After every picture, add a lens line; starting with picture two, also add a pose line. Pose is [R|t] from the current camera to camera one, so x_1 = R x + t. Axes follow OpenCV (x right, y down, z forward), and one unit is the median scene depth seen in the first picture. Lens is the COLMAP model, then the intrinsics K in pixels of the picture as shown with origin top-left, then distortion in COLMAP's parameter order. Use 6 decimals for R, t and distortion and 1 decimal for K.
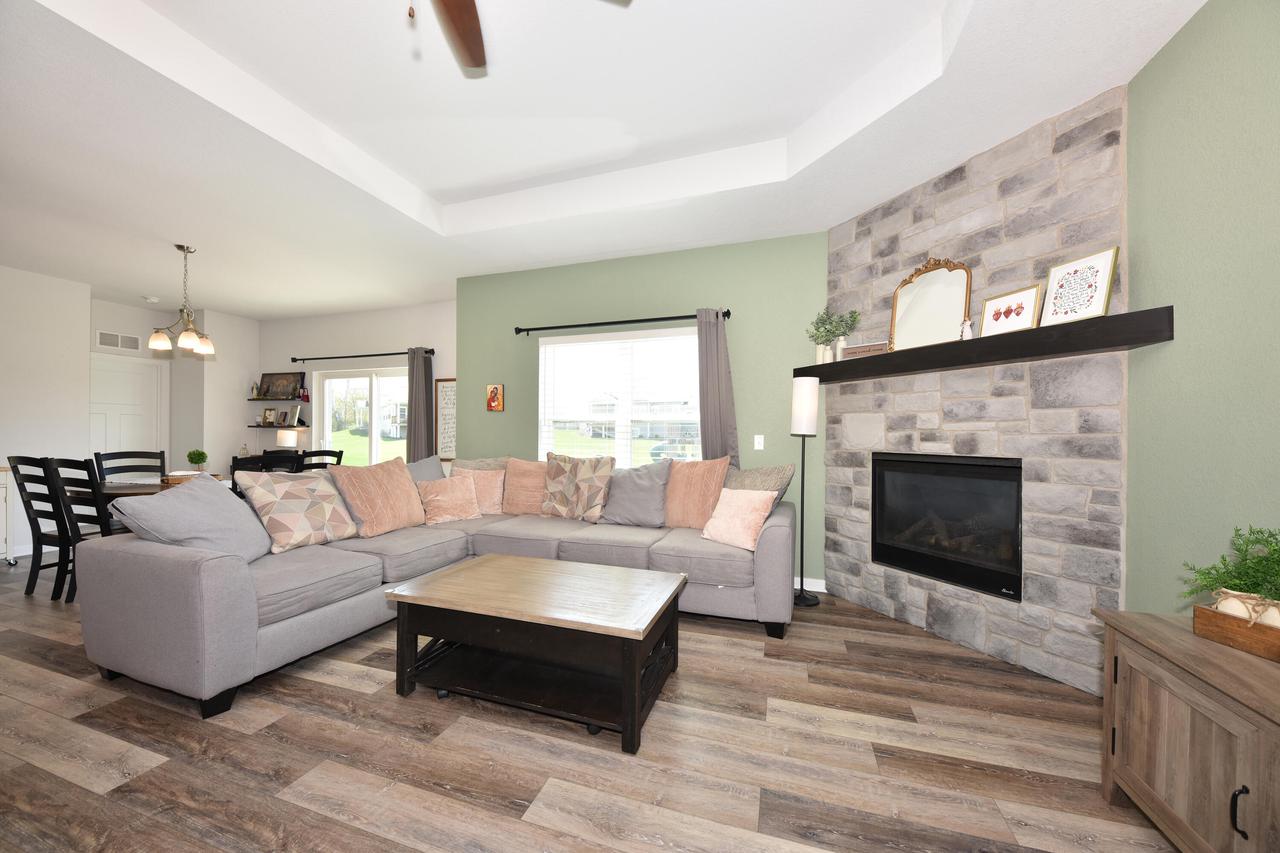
lens RADIAL K [[440.9, 0, 642.7], [0, 440.9, 434.0], [0, 0, 1]] dist [0.014170, -0.007352]
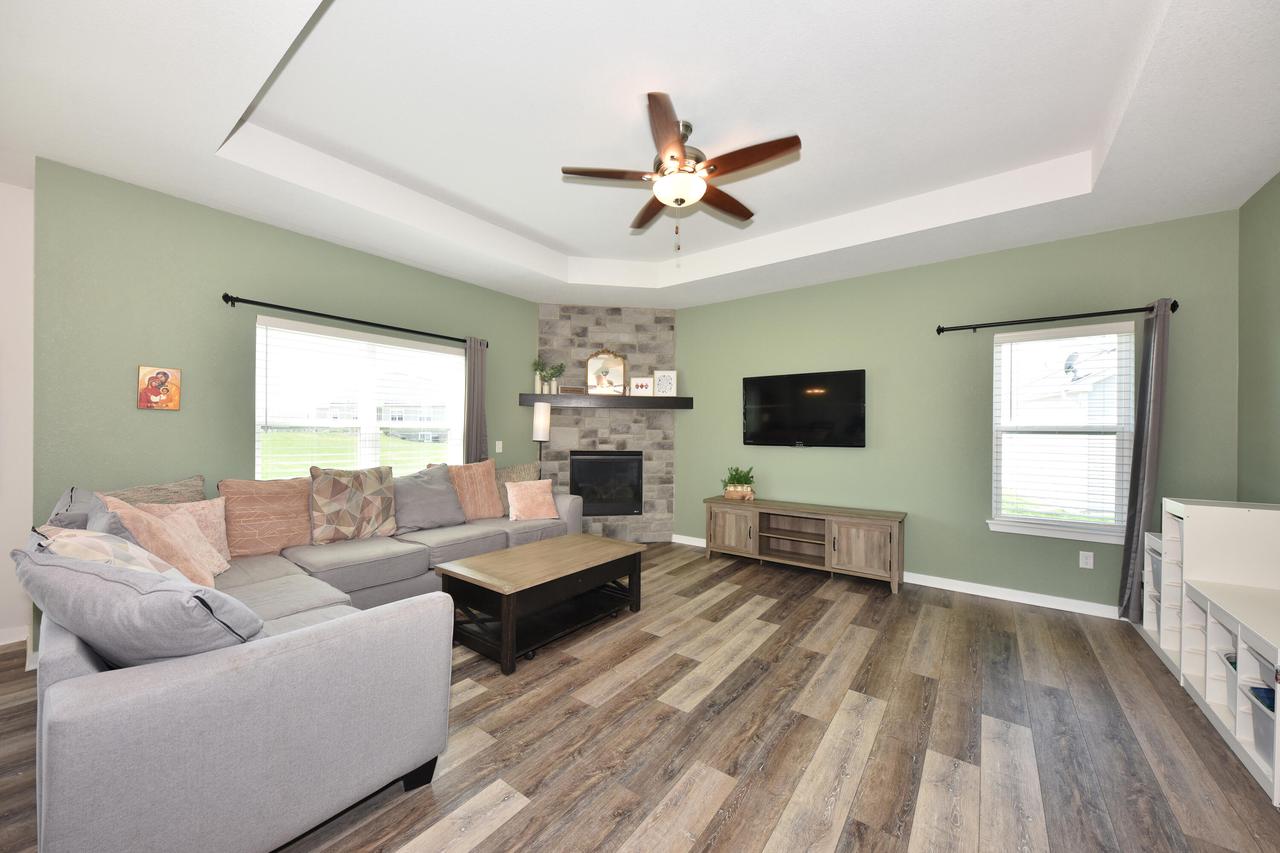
lens RADIAL K [[463.6, 0, 643.4], [0, 463.6, 433.8], [0, 0, 1]] dist [0.012159, -0.006263]
pose [[0.316777, -0.004970, 0.948487, -1.104843], [-0.006607, 0.999950, 0.007446, -0.040087], [-0.948477, -0.008625, 0.316729, 0.194602]]
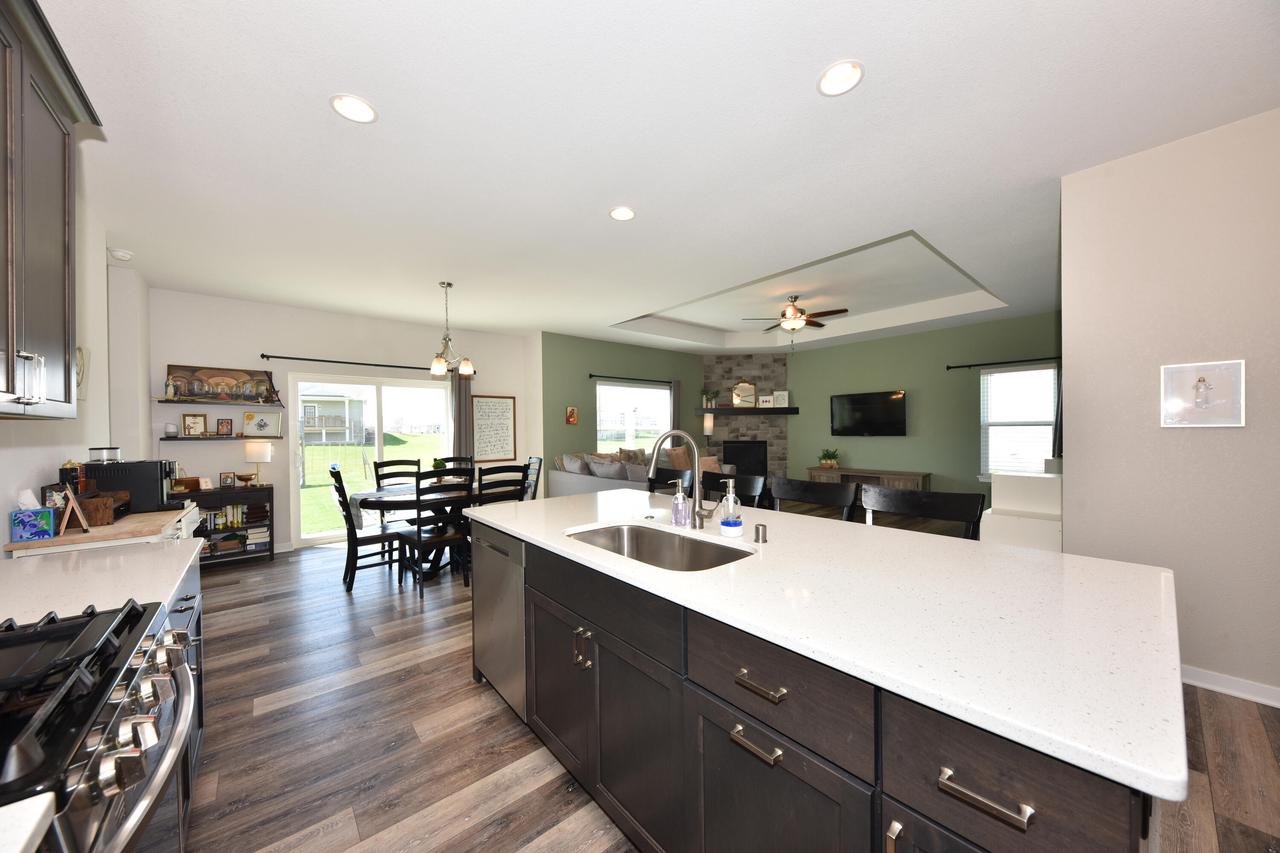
lens RADIAL K [[440.9, 0, 642.7], [0, 440.9, 434.0], [0, 0, 1]] dist [0.014170, -0.007352]
pose [[0.521803, -0.019176, 0.852851, -2.262891], [0.012899, 0.999810, 0.014588, -0.054030], [-0.852969, 0.003389, 0.521951, -0.035479]]
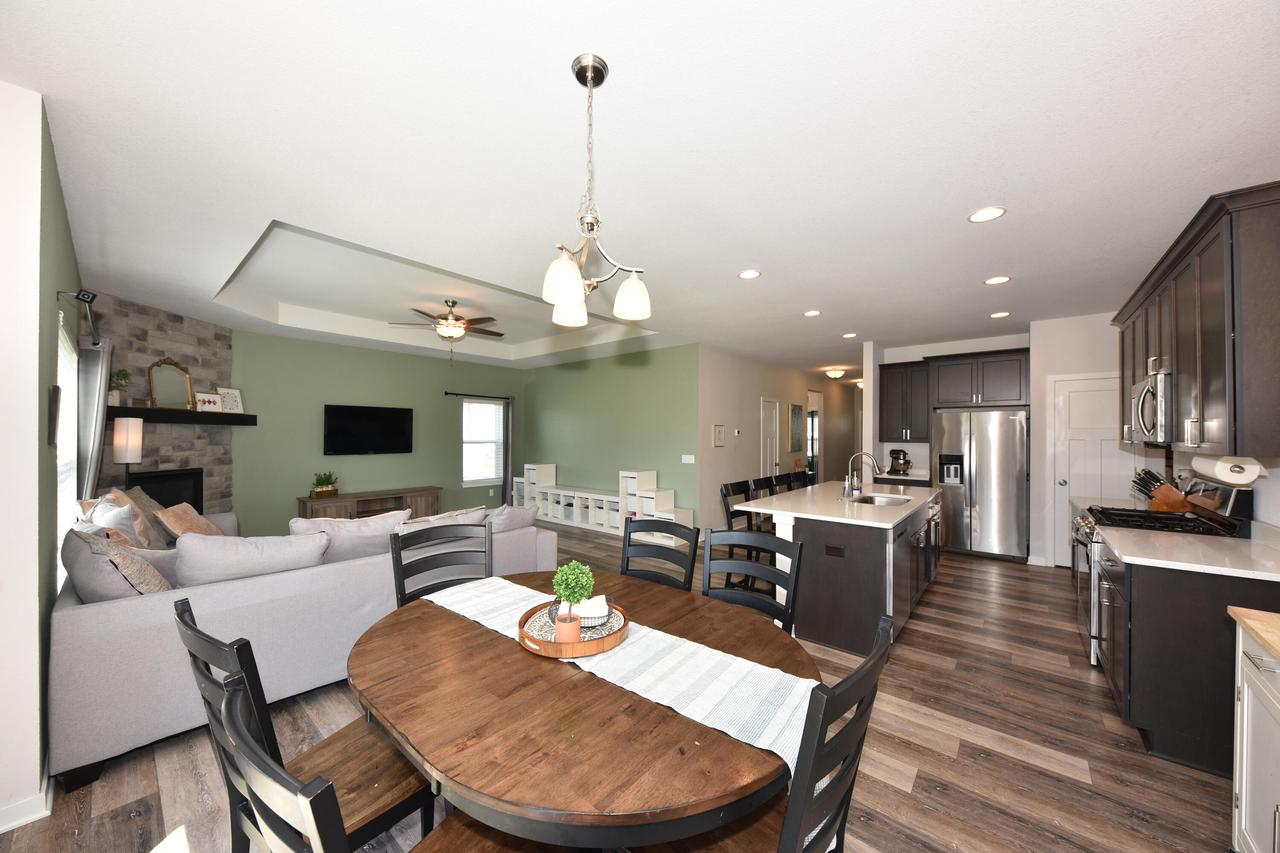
lens RADIAL K [[445.5, 0, 643.1], [0, 445.5, 433.6], [0, 0, 1]] dist [0.005025, -0.000292]
pose [[-0.928168, -0.005970, 0.372113, -1.598672], [-0.007677, 0.999966, -0.003105, -0.098991], [-0.372081, -0.005738, -0.928182, 1.790758]]
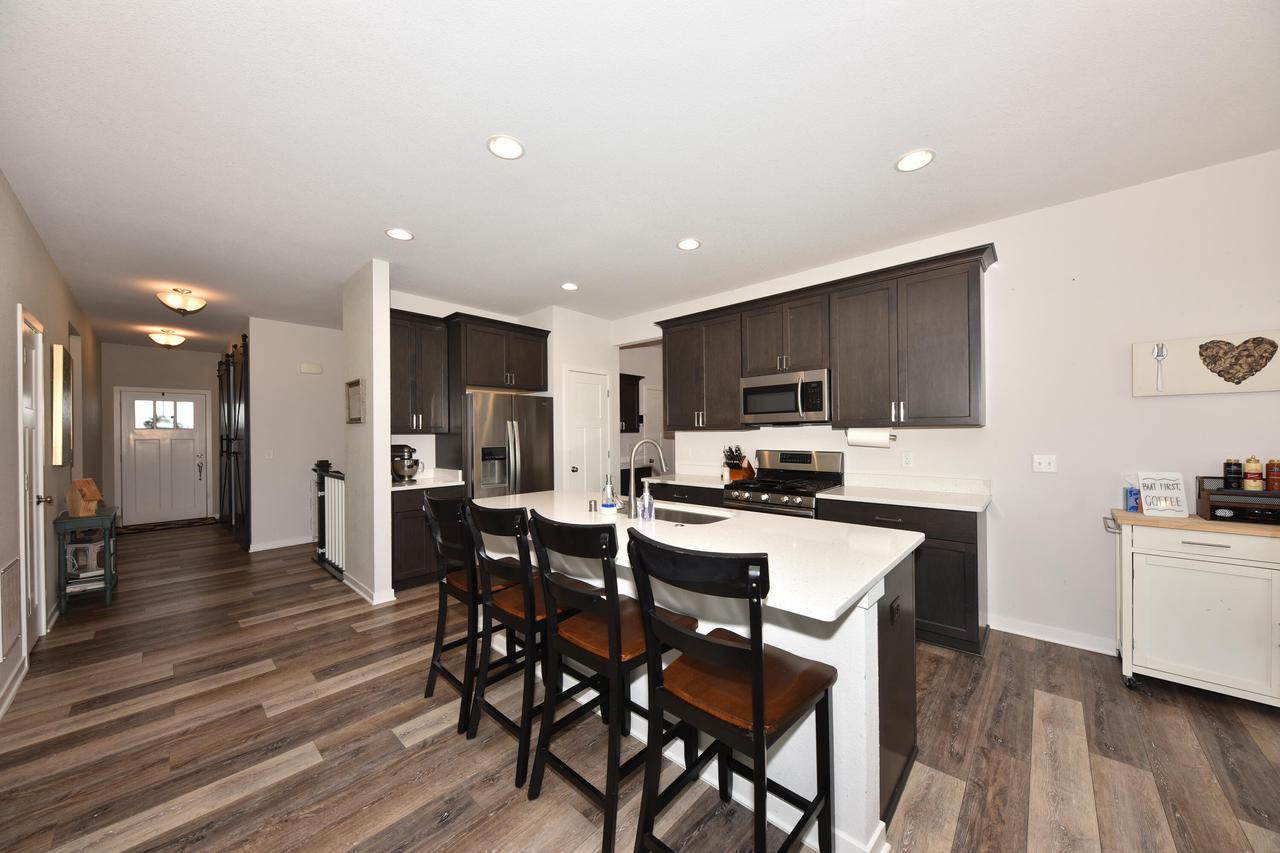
lens RADIAL K [[439.7, 0, 644.0], [0, 439.7, 436.1], [0, 0, 1]] dist [0.000956, -0.002476]
pose [[-0.410738, -0.000832, -0.911753, -0.984622], [0.008660, 0.999951, -0.004814, -0.050224], [0.911712, -0.009873, -0.410710, 0.568681]]
